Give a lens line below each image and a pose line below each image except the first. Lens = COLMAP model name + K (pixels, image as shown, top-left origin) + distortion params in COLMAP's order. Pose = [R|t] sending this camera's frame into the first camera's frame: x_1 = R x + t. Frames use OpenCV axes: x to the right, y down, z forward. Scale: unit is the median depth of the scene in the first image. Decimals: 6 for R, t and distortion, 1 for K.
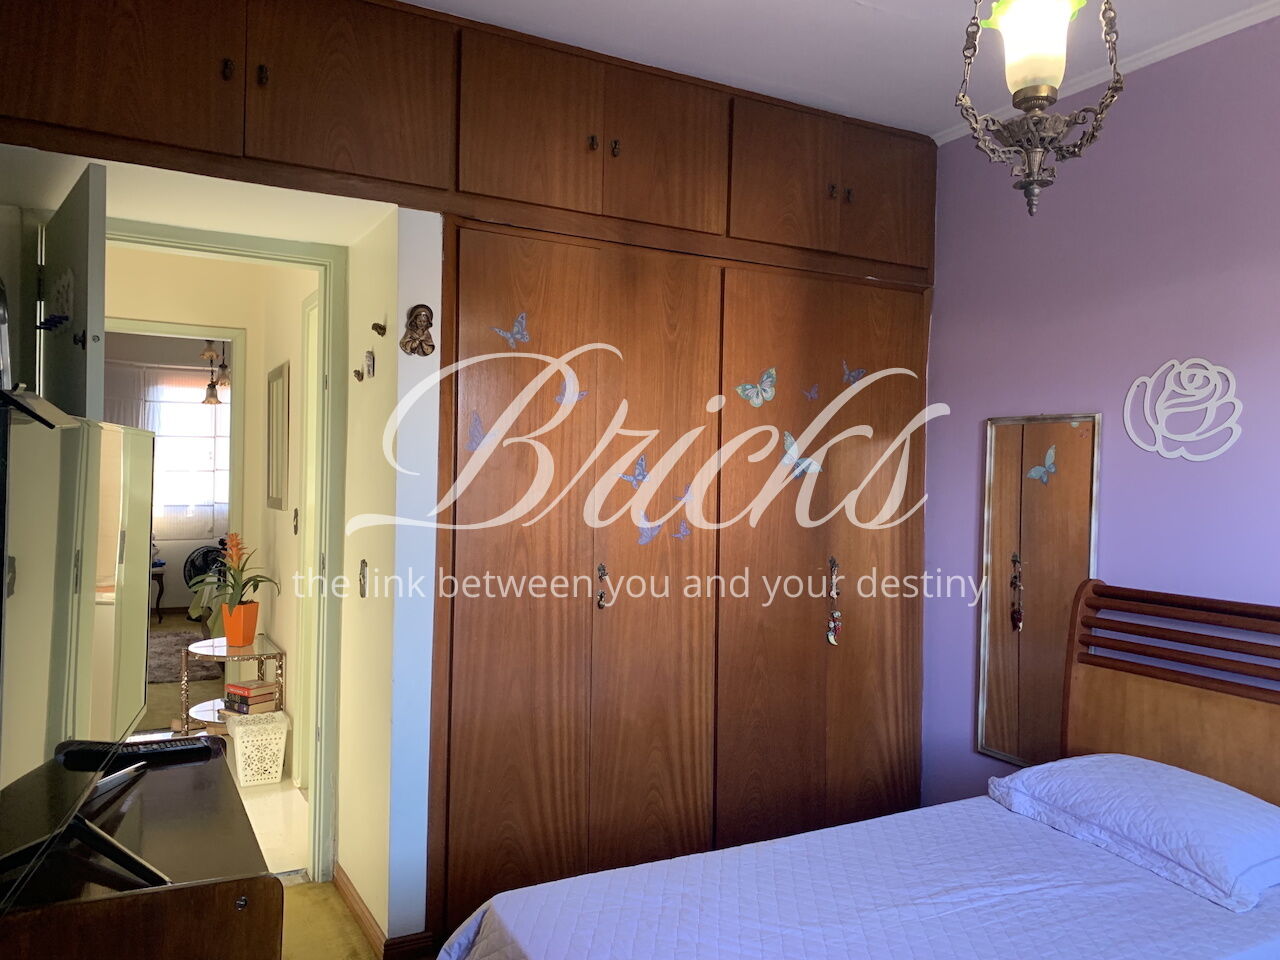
lens RADIAL K [[973.8, 0, 654.5], [0, 973.8, 478.0], [0, 0, 1]] dist [0.048951, -0.059501]
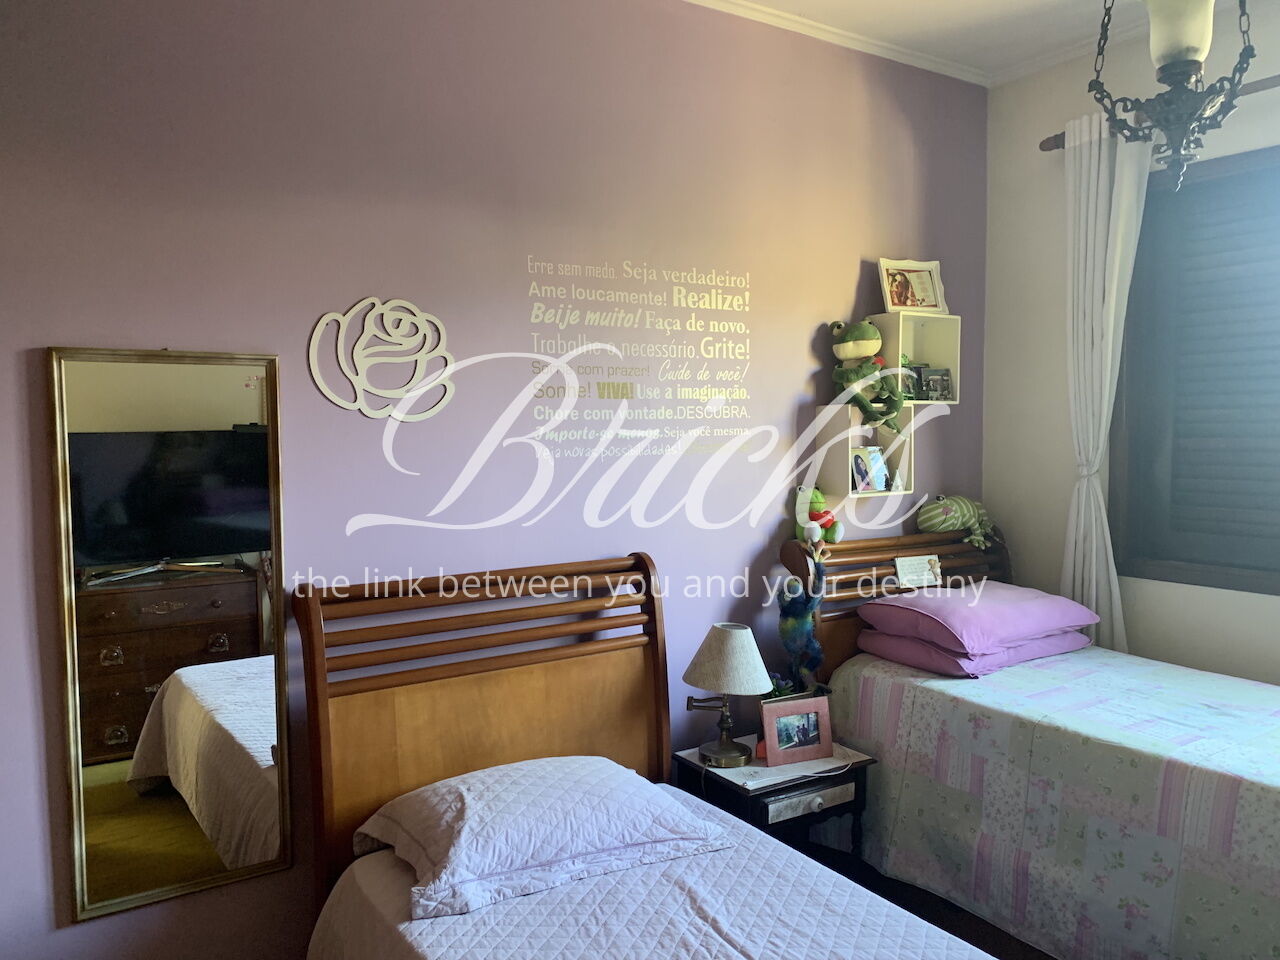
lens RADIAL K [[973.8, 0, 654.5], [0, 973.8, 478.0], [0, 0, 1]] dist [0.048951, -0.059501]
pose [[-0.088119, -0.089311, 0.992098, -0.366109], [0.002222, 0.995952, 0.089855, -0.050834], [-0.996107, 0.010123, -0.087564, 0.984461]]
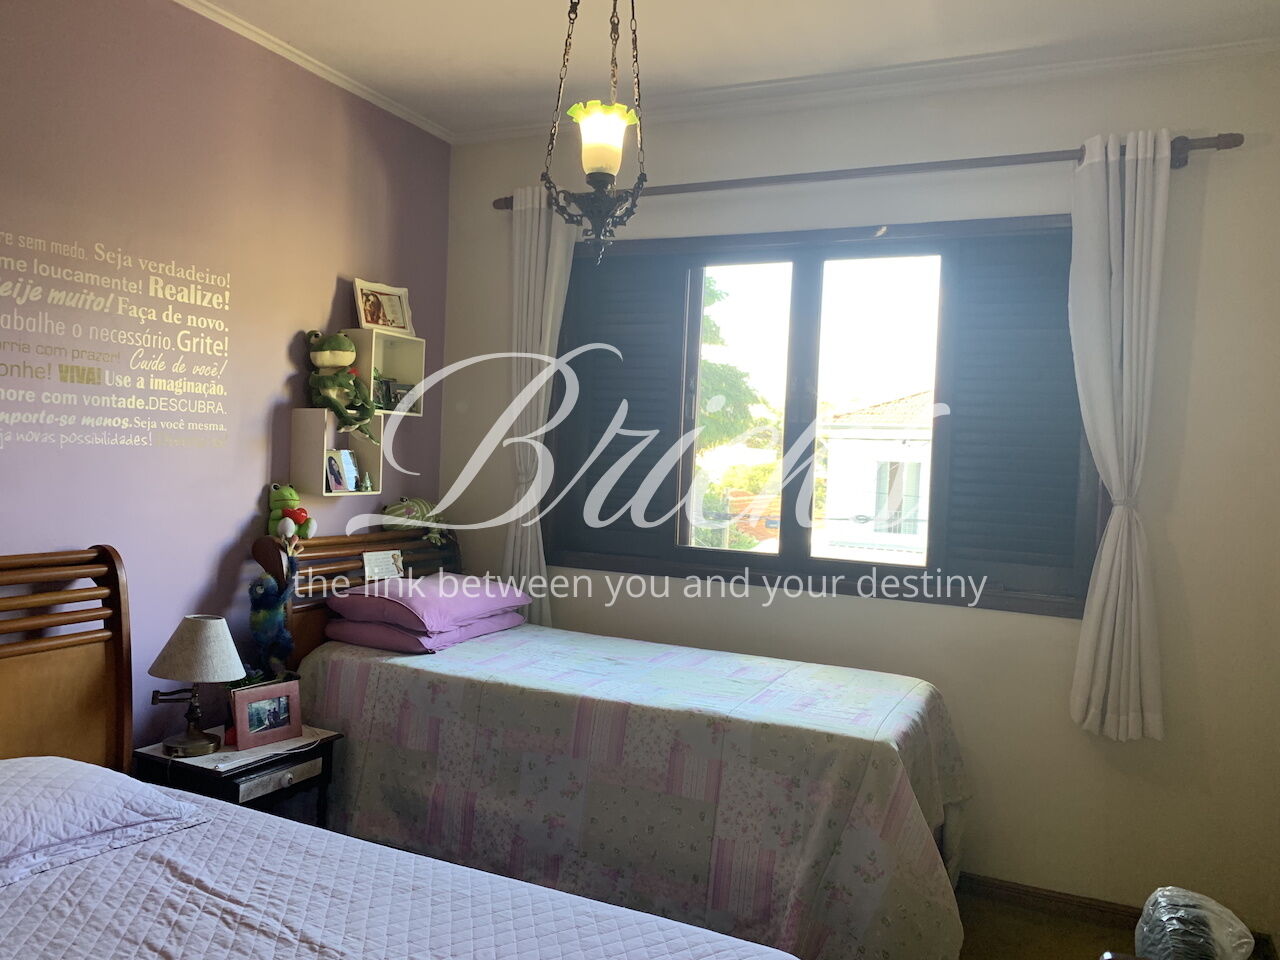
lens RADIAL K [[973.8, 0, 654.5], [0, 973.8, 478.0], [0, 0, 1]] dist [0.048951, -0.059501]
pose [[-0.601696, -0.074649, 0.795229, -0.486627], [-0.063385, 0.996946, 0.045626, -0.027863], [-0.796206, -0.022952, -0.604590, 1.073887]]
